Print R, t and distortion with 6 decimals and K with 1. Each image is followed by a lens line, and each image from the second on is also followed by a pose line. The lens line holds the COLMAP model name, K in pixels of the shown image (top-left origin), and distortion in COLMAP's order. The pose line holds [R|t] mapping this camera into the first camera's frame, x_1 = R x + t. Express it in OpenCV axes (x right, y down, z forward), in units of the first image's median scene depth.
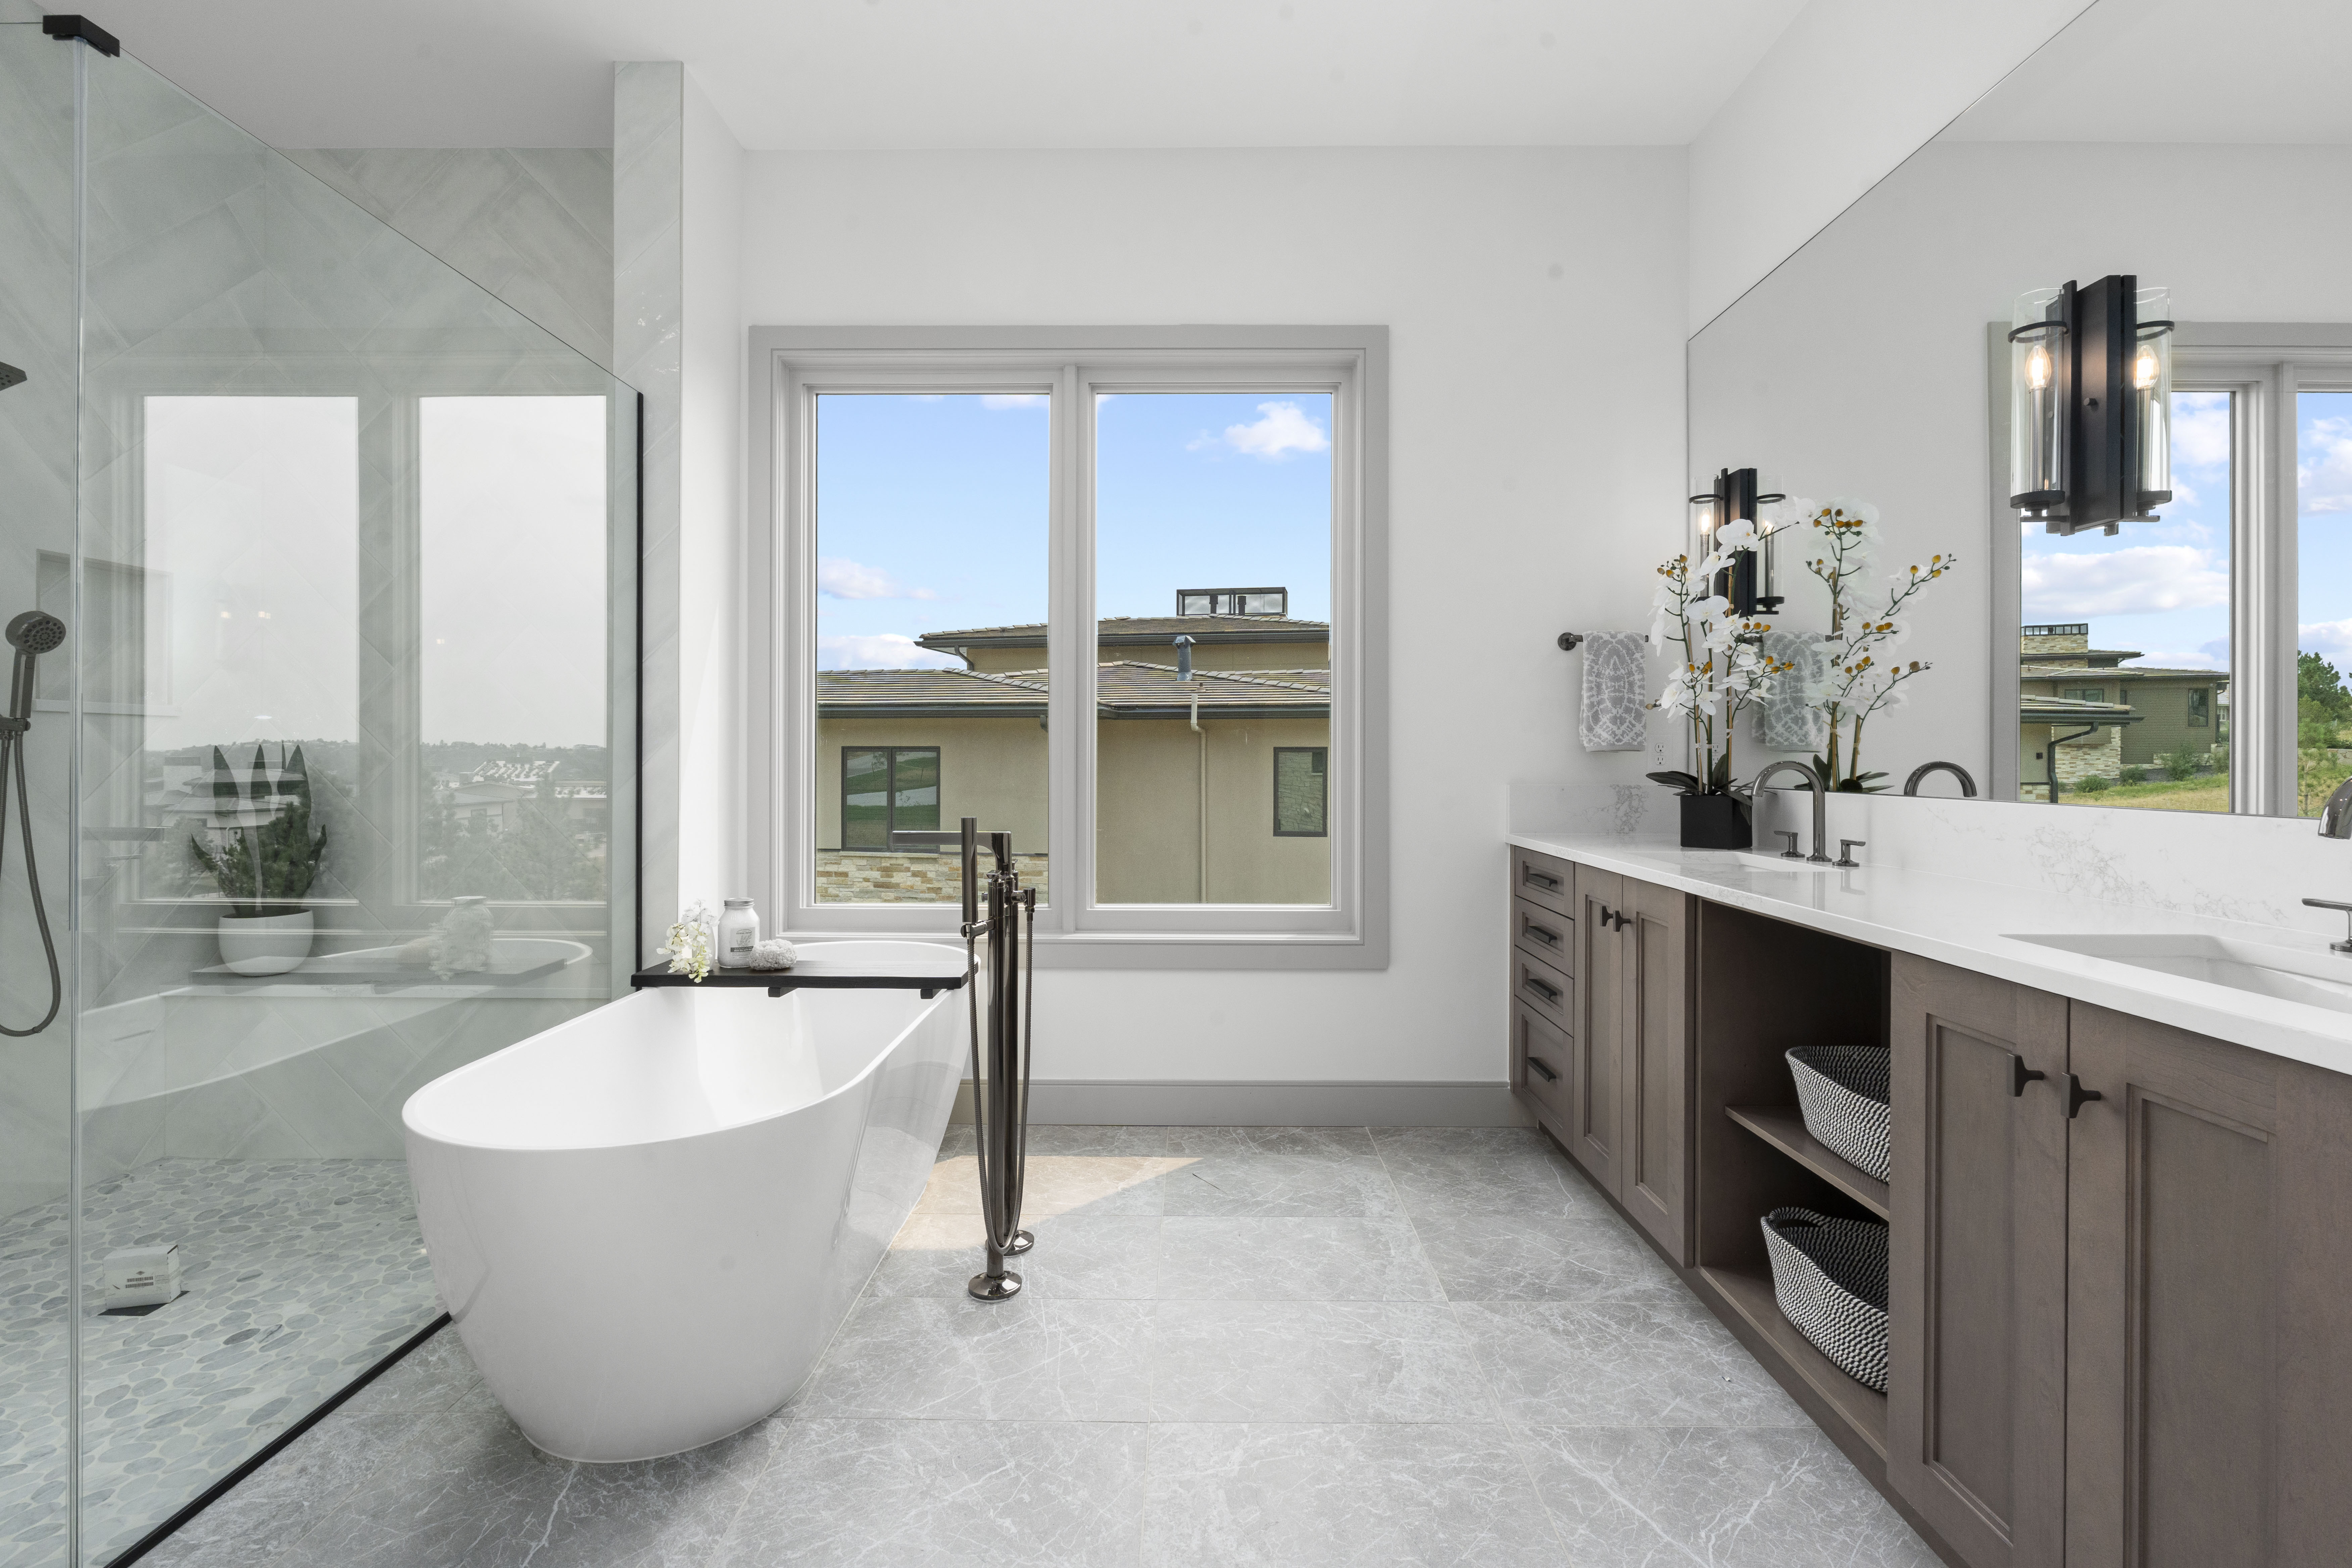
lens RADIAL K [[1053.5, 0, 1177.6], [0, 1053.5, 756.5], [0, 0, 1]] dist [-0.006055, 0.000553]
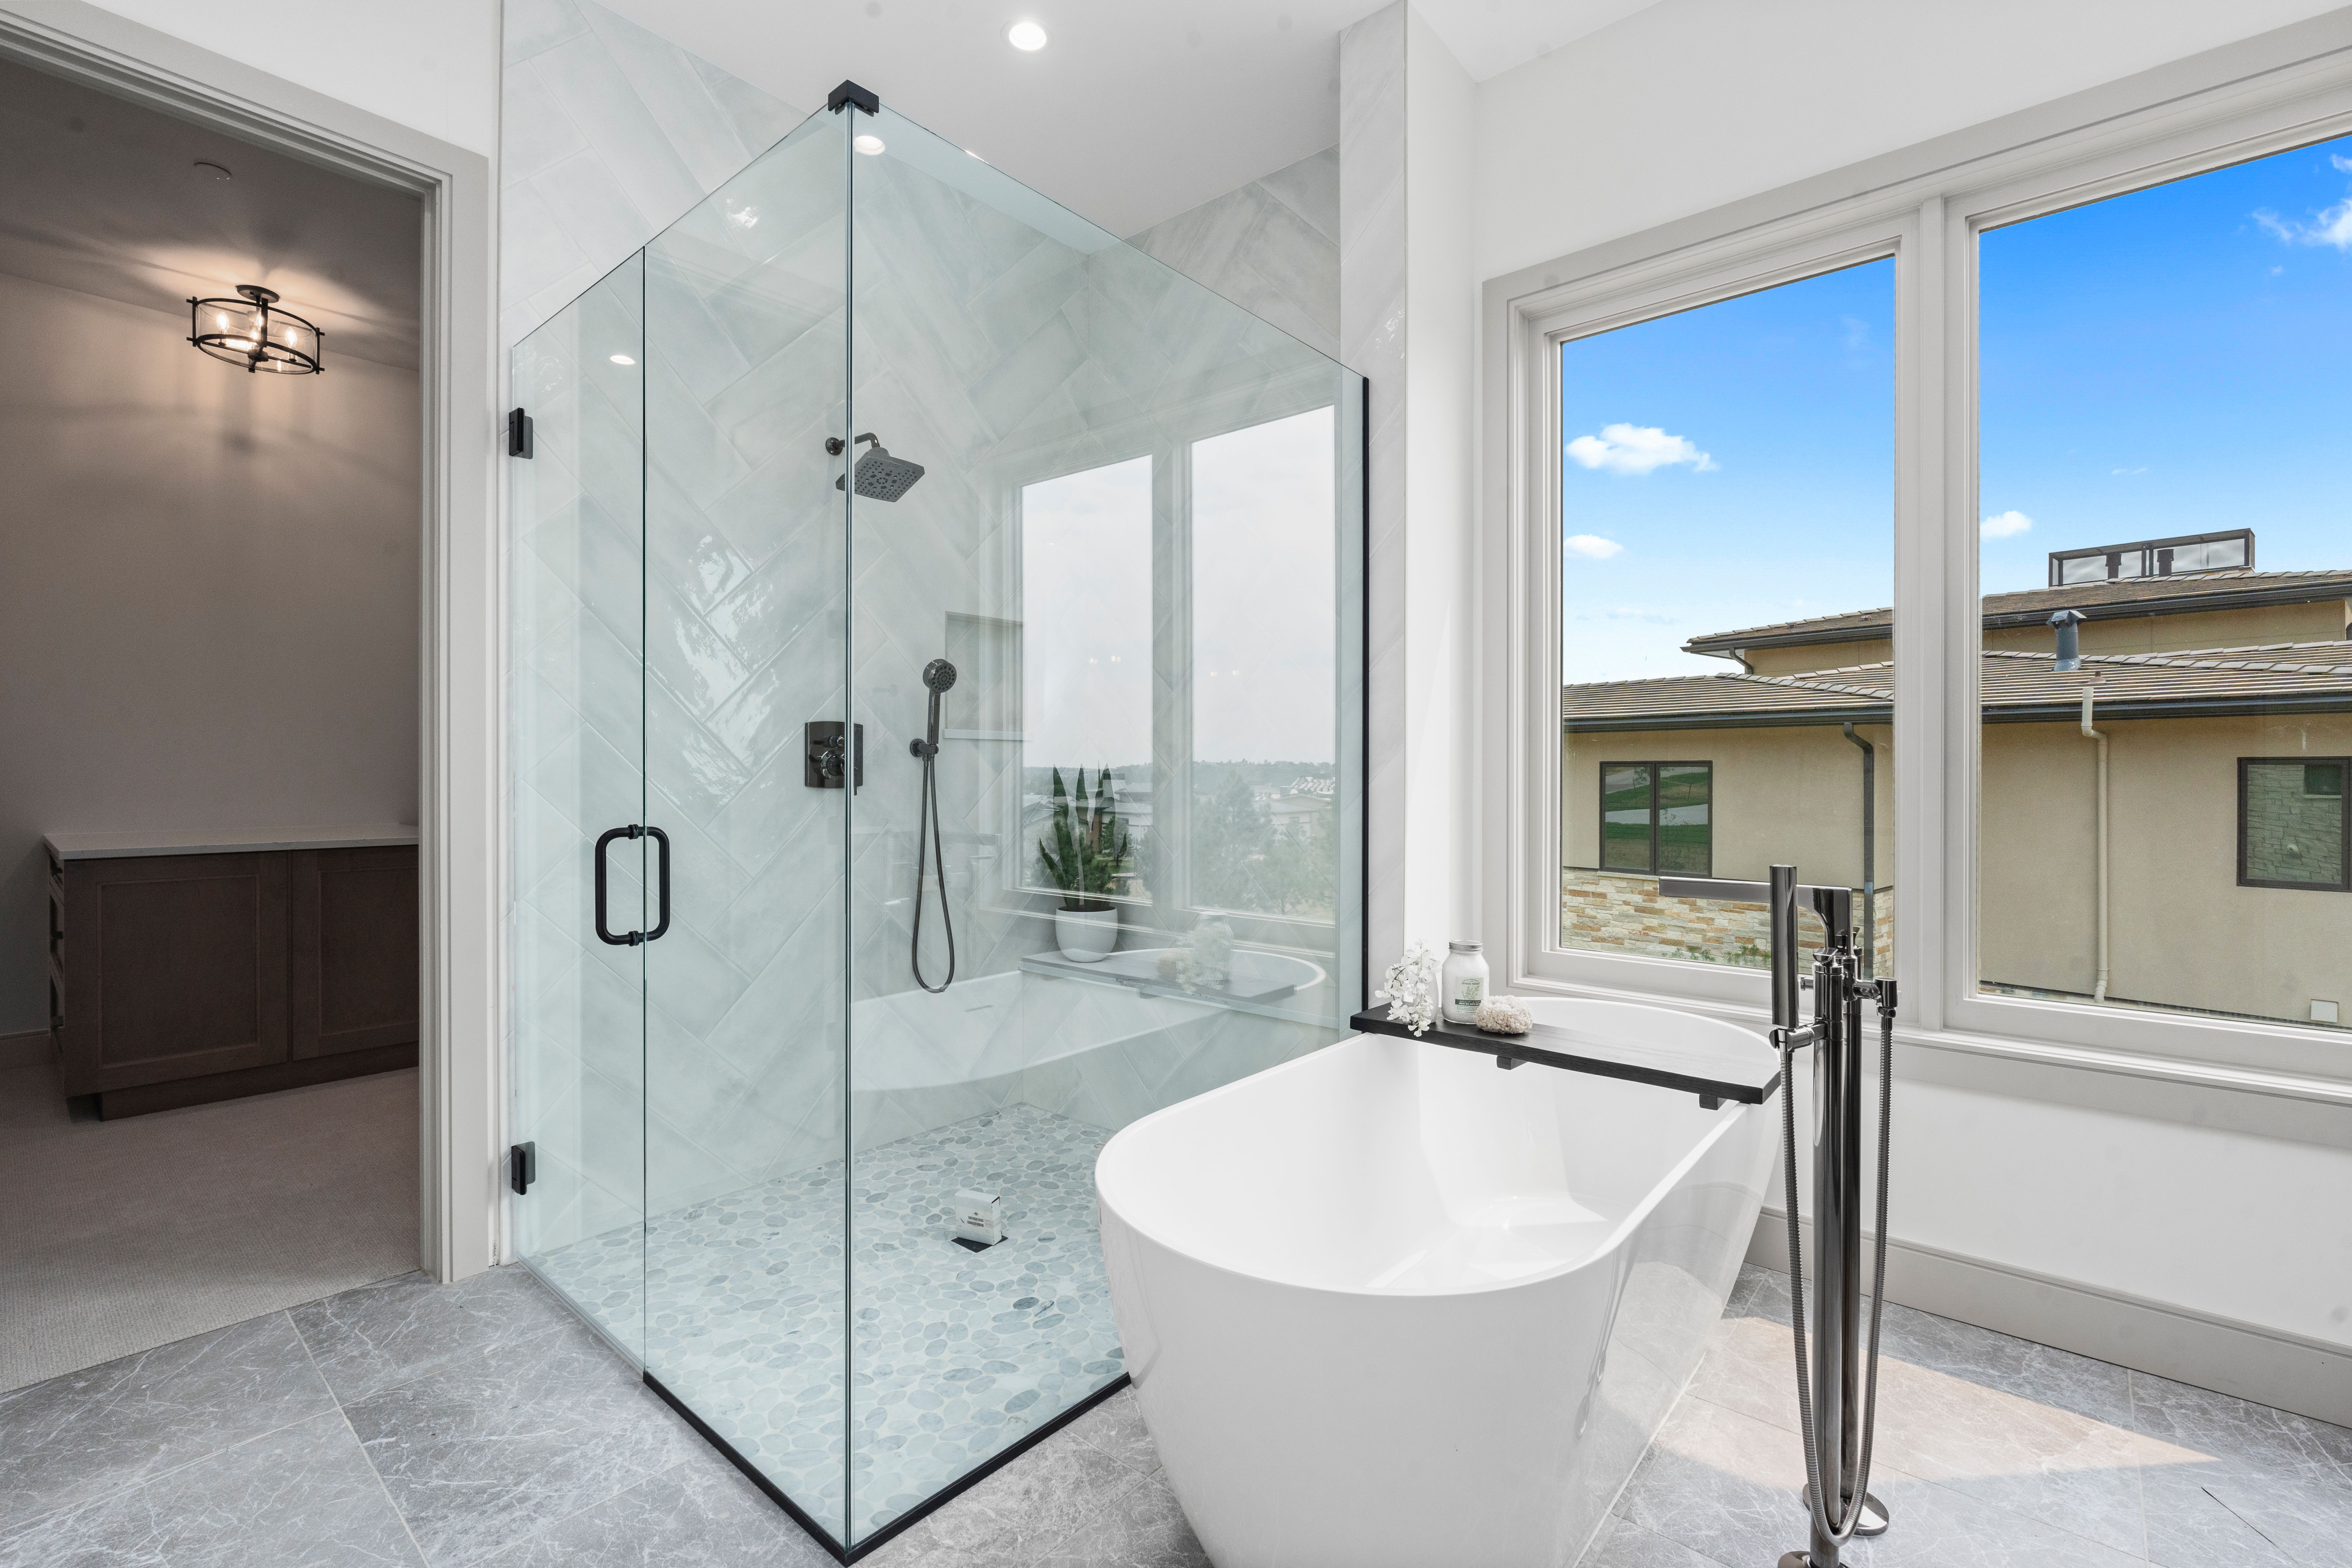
lens RADIAL K [[1045.2, 0, 1177.6], [0, 1045.2, 775.4], [0, 0, 1]] dist [-0.008237, 0.001072]
pose [[0.768599, 0.000373, -0.639731, -0.055067], [0.001673, 0.999995, 0.002594, -0.000670], [0.639729, -0.003064, 0.768595, 0.196630]]
